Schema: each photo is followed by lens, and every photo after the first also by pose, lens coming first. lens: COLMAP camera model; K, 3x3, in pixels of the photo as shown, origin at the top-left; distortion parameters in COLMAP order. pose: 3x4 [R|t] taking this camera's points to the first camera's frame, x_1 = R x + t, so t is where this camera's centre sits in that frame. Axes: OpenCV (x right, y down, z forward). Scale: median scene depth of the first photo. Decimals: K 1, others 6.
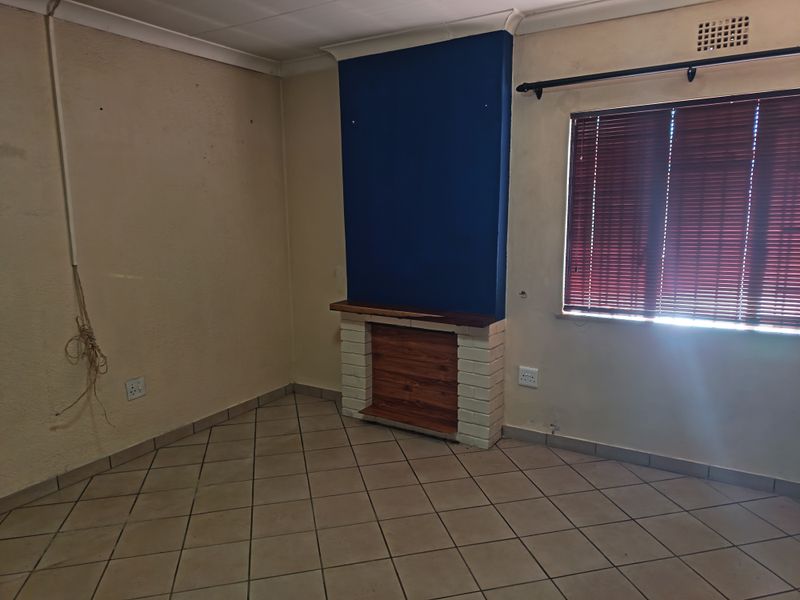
lens RADIAL K [[544.4, 0, 400.0], [0, 544.4, 300.0], [0, 0, 1]] dist [0.001009, -0.001285]
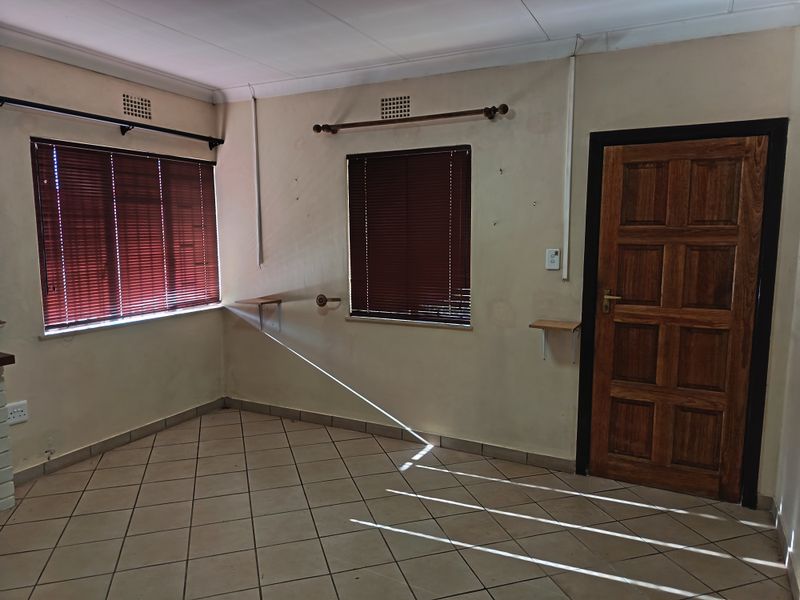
lens RADIAL K [[556.9, 0, 400.0], [0, 556.9, 300.0], [0, 0, 1]] dist [0.001730, -0.000229]
pose [[-0.066304, -0.109583, 0.991764, -0.800230], [0.161261, 0.979707, 0.119032, -0.057194], [-0.984682, 0.167825, -0.047287, 0.425508]]
